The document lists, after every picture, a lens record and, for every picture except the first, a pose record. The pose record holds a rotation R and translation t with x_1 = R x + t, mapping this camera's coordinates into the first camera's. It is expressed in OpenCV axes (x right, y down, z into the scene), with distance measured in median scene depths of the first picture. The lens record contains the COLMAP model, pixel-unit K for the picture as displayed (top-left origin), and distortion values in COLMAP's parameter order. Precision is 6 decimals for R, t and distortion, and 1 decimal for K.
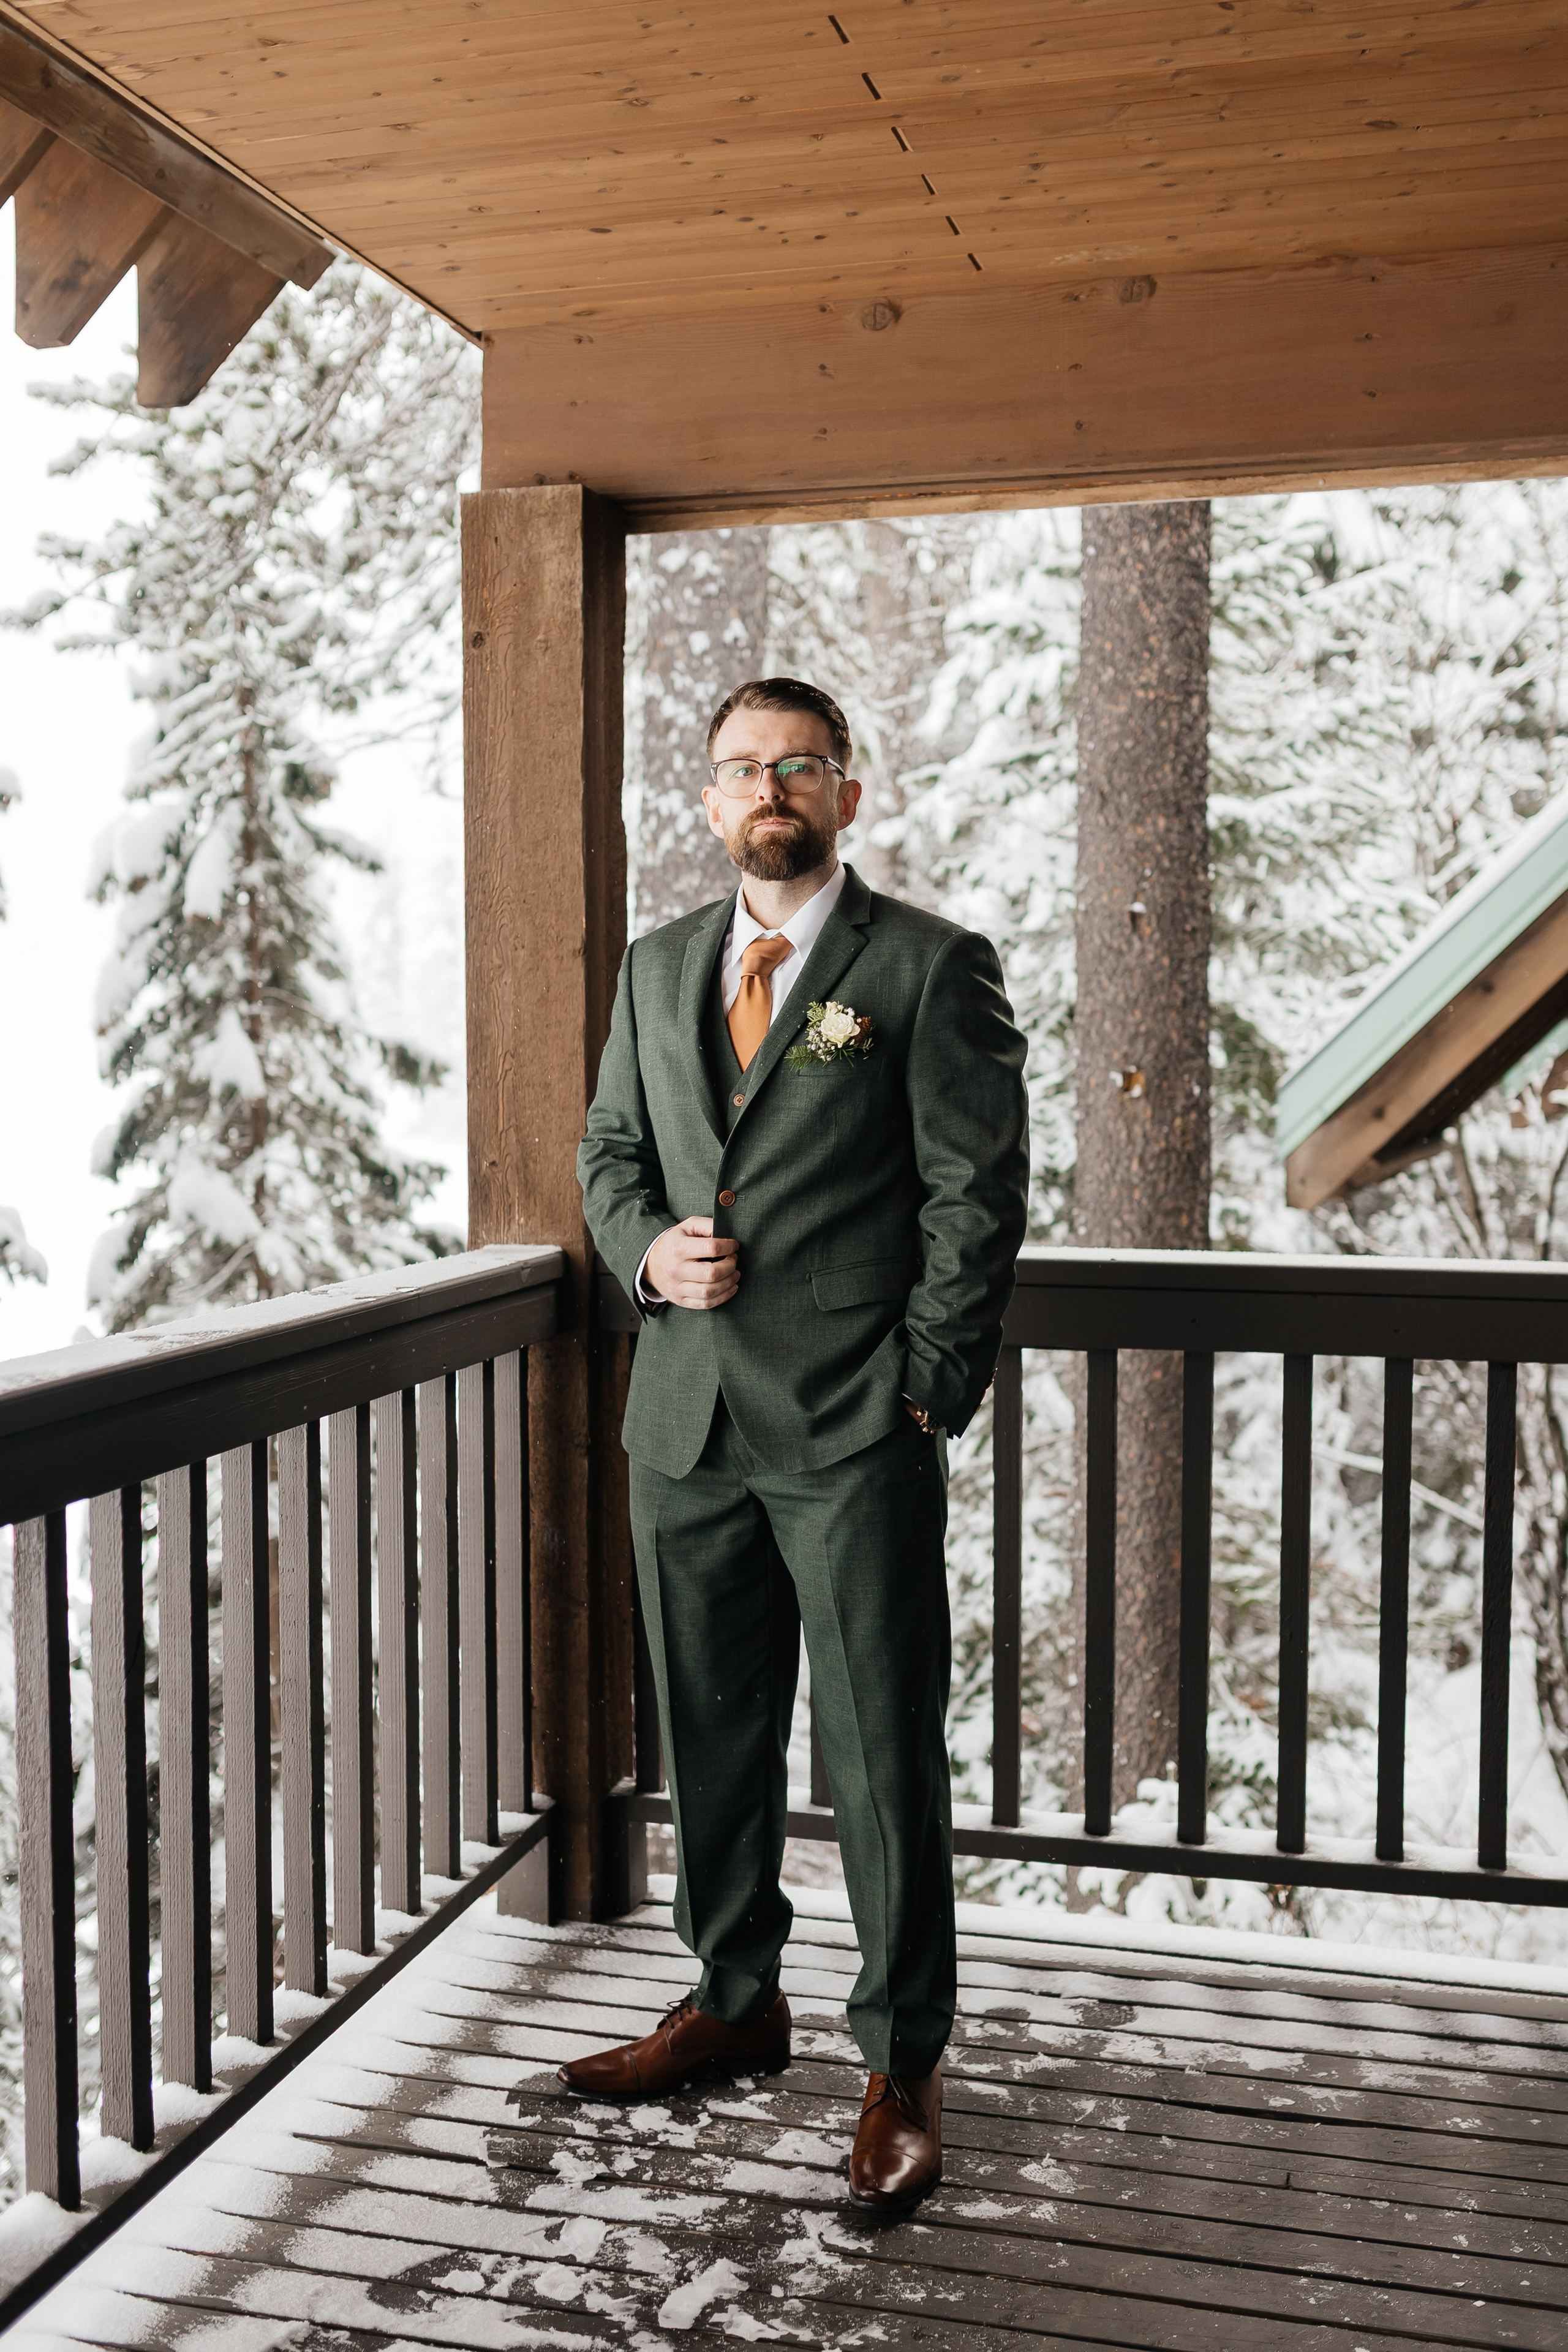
lens RADIAL K [[2322.5, 0, 794.3], [0, 2322.5, 1170.9], [0, 0, 1]] dist [-0.005116, 0.026106]
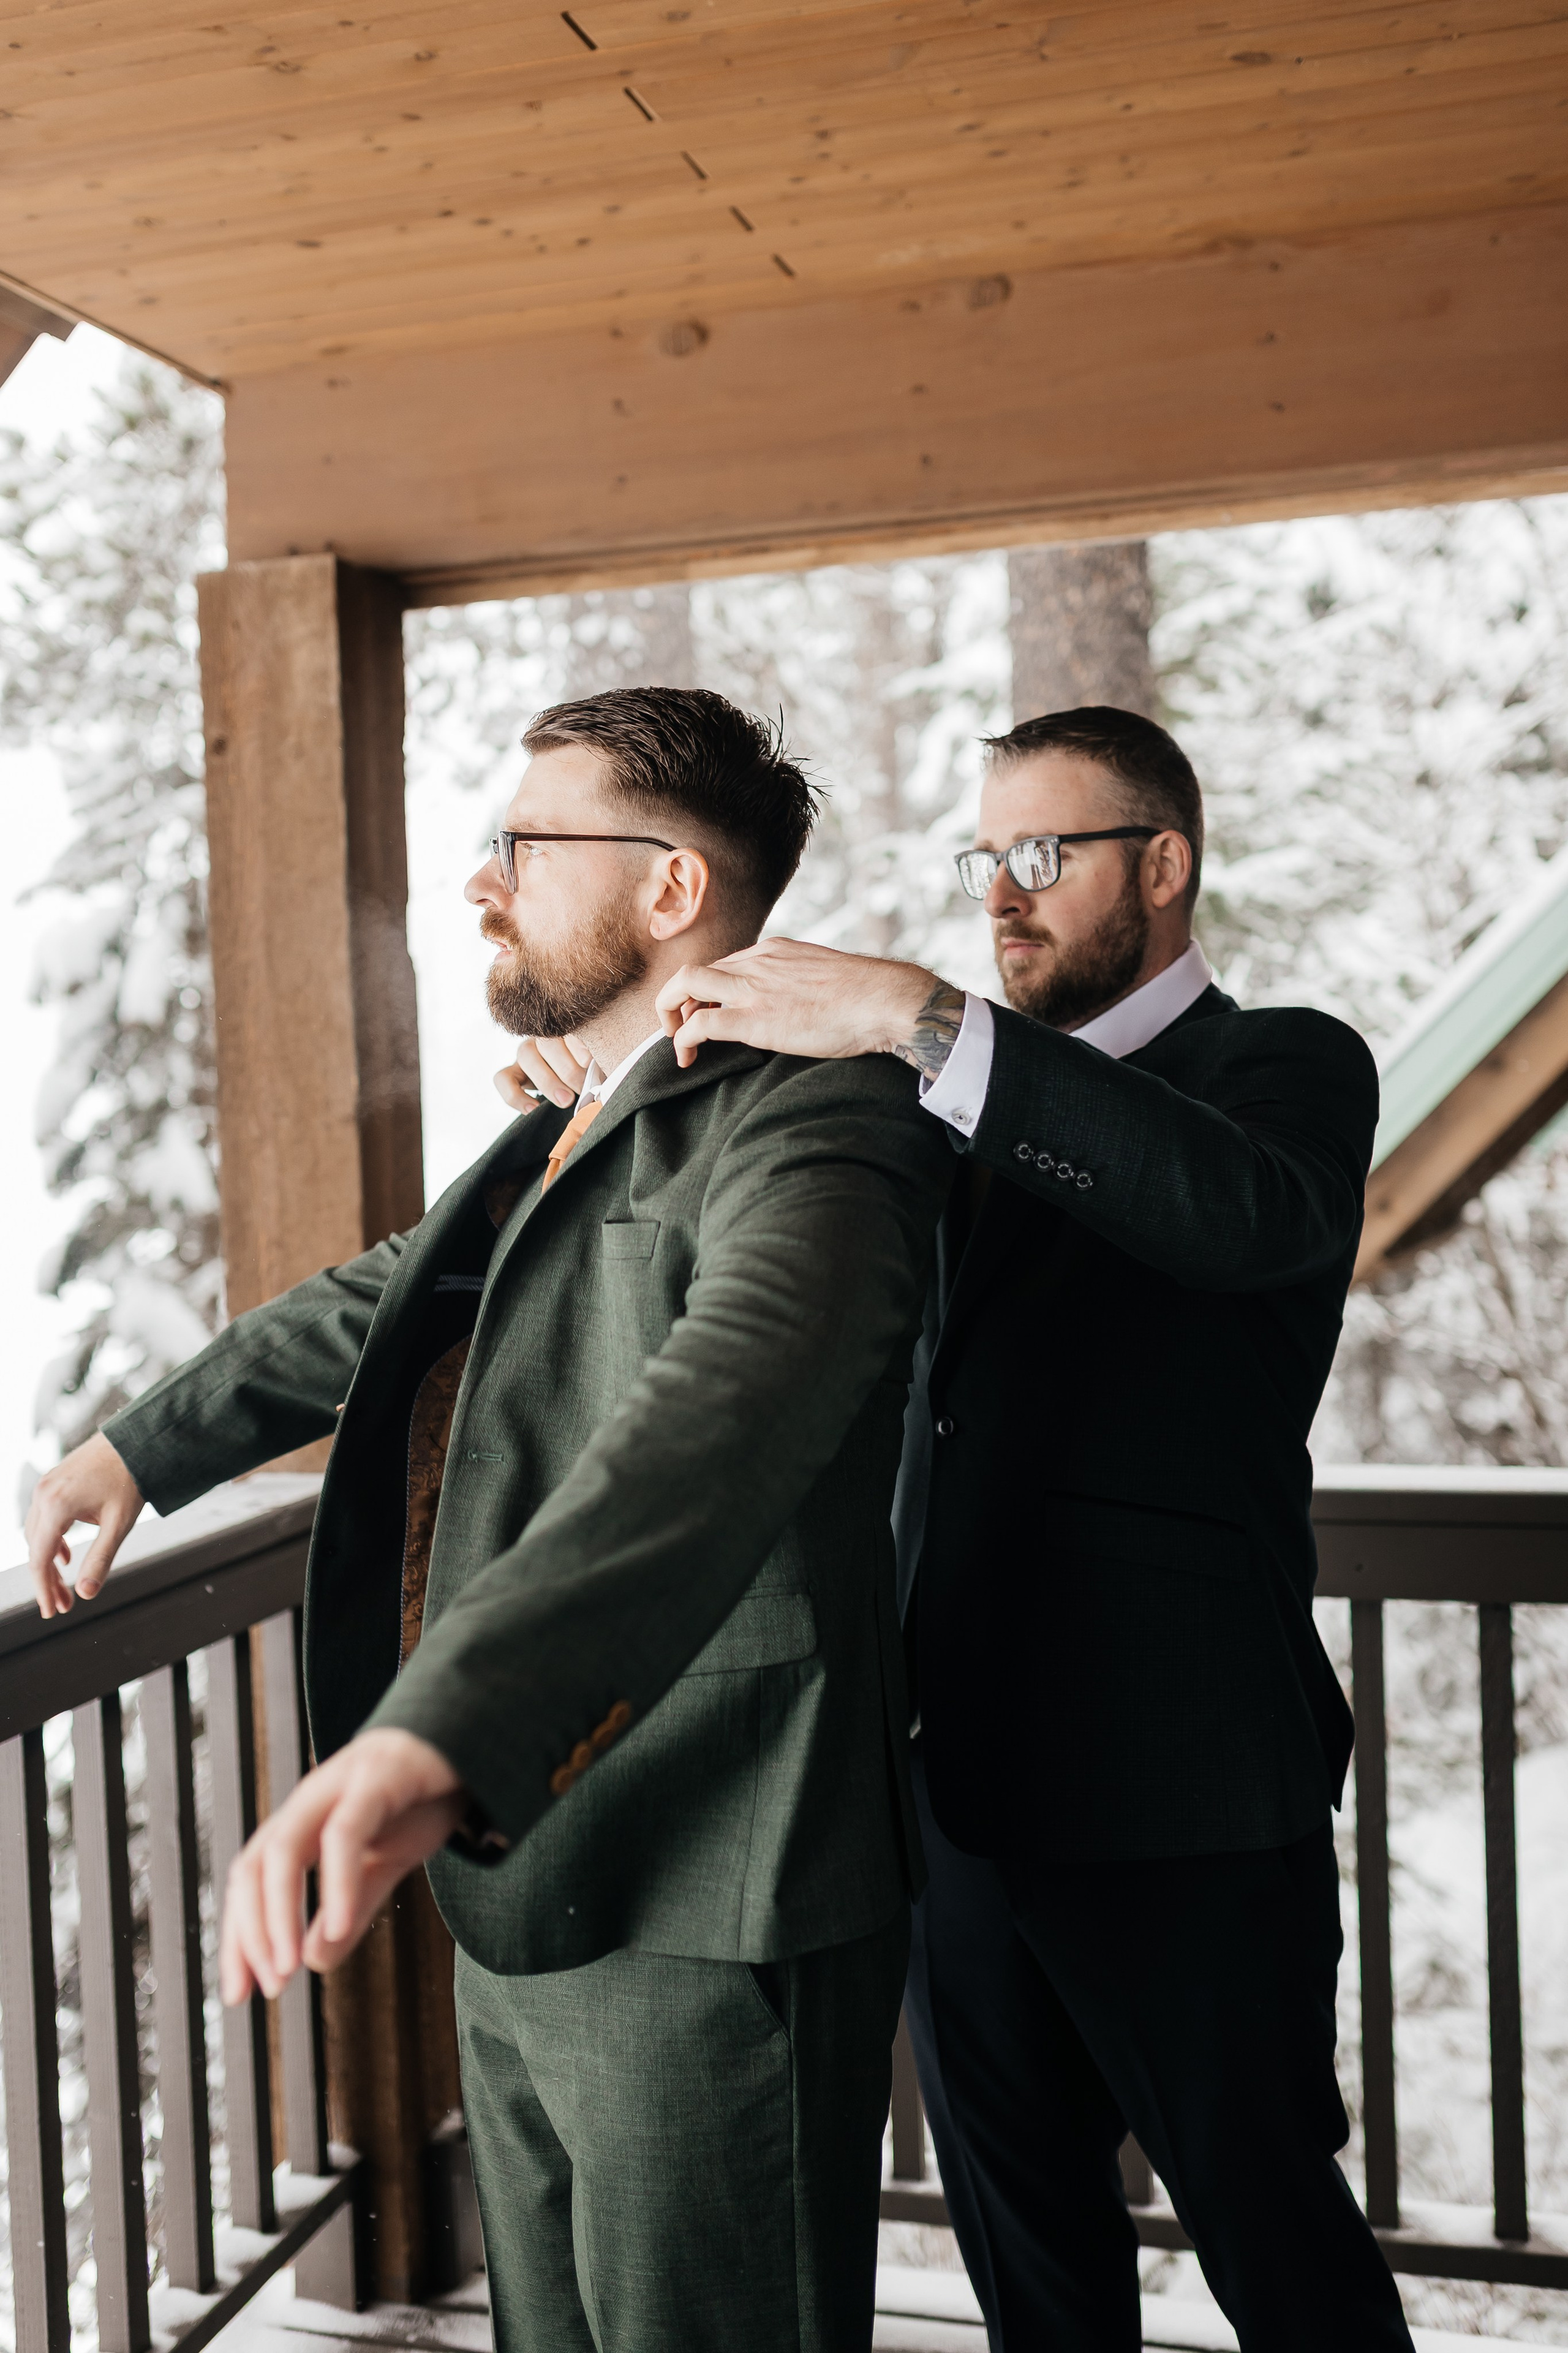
lens RADIAL K [[2330.1, 0, 795.1], [0, 2330.1, 1153.6], [0, 0, 1]] dist [-0.000494, 0.013153]
pose [[0.999231, -0.035288, -0.017092, 0.078251], [0.034740, 0.998903, -0.031384, -0.050507], [0.018181, 0.030766, 0.999361, 0.177856]]
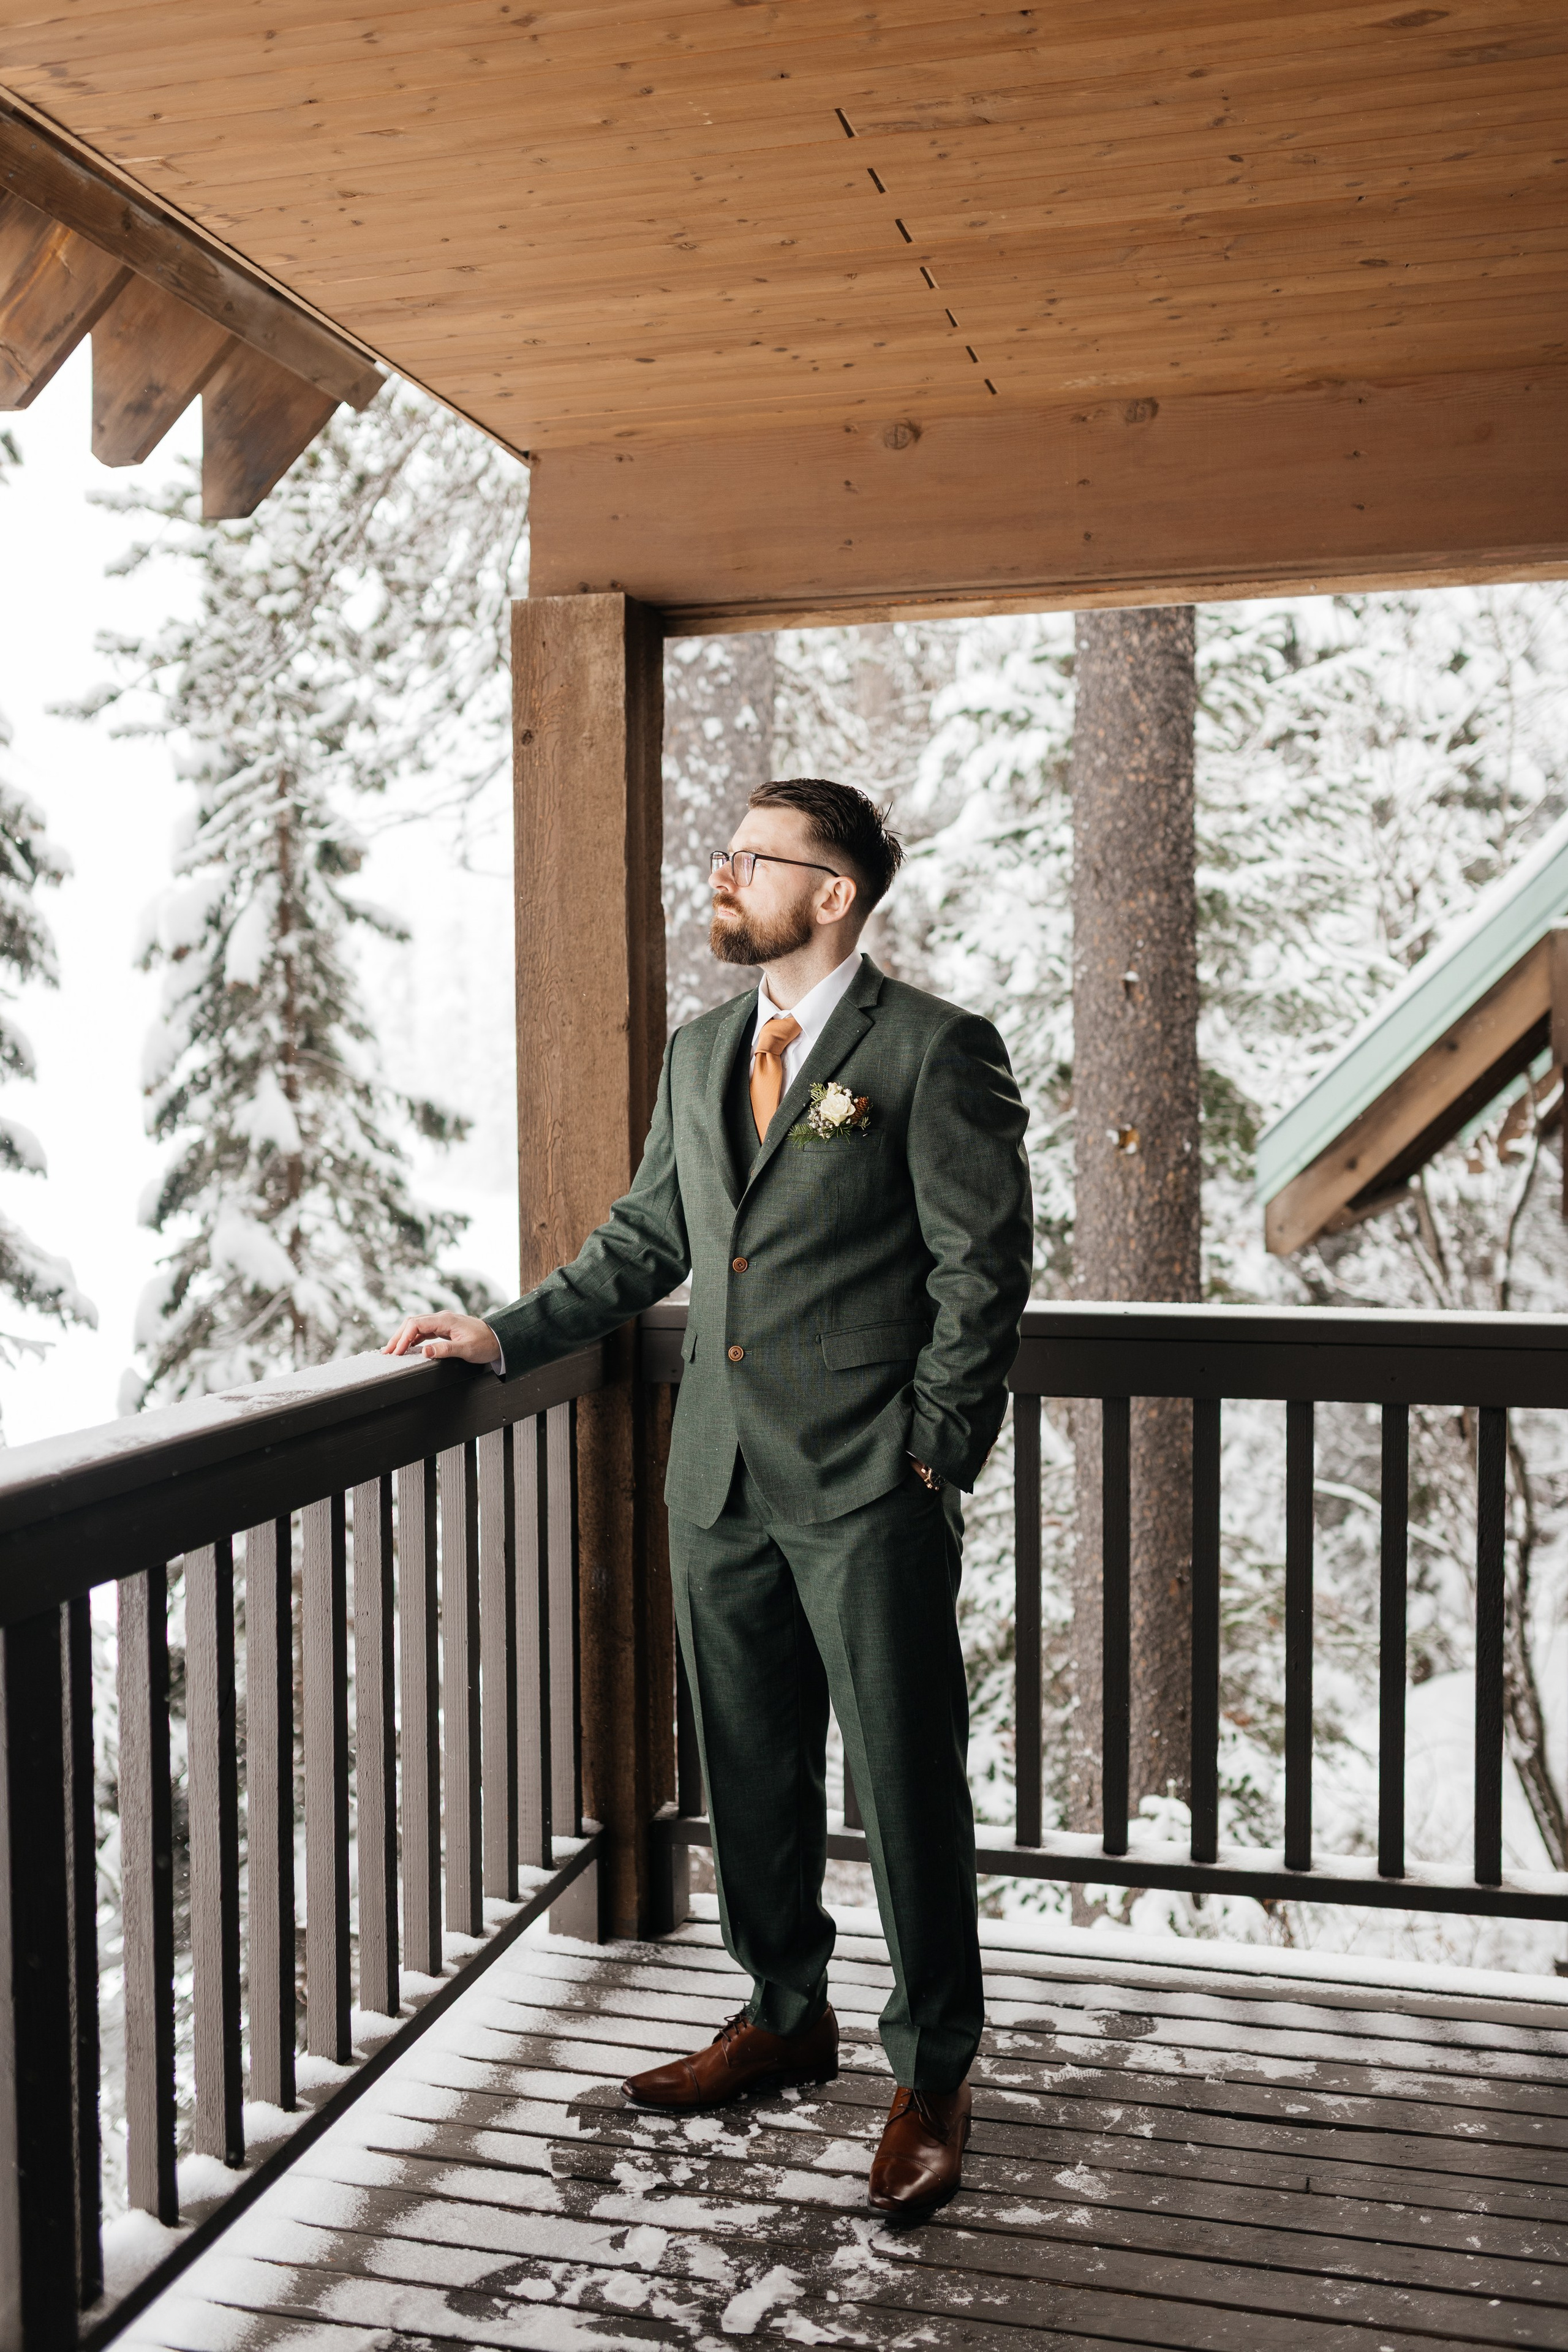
lens RADIAL K [[2178.8, 0, 792.3], [0, 2178.8, 1168.9], [0, 0, 1]] dist [-0.001367, 0.009408]
pose [[0.999972, -0.006482, 0.003661, -0.018779], [0.006554, 0.999781, -0.019873, -0.008606], [-0.003532, 0.019896, 0.999796, -0.002405]]
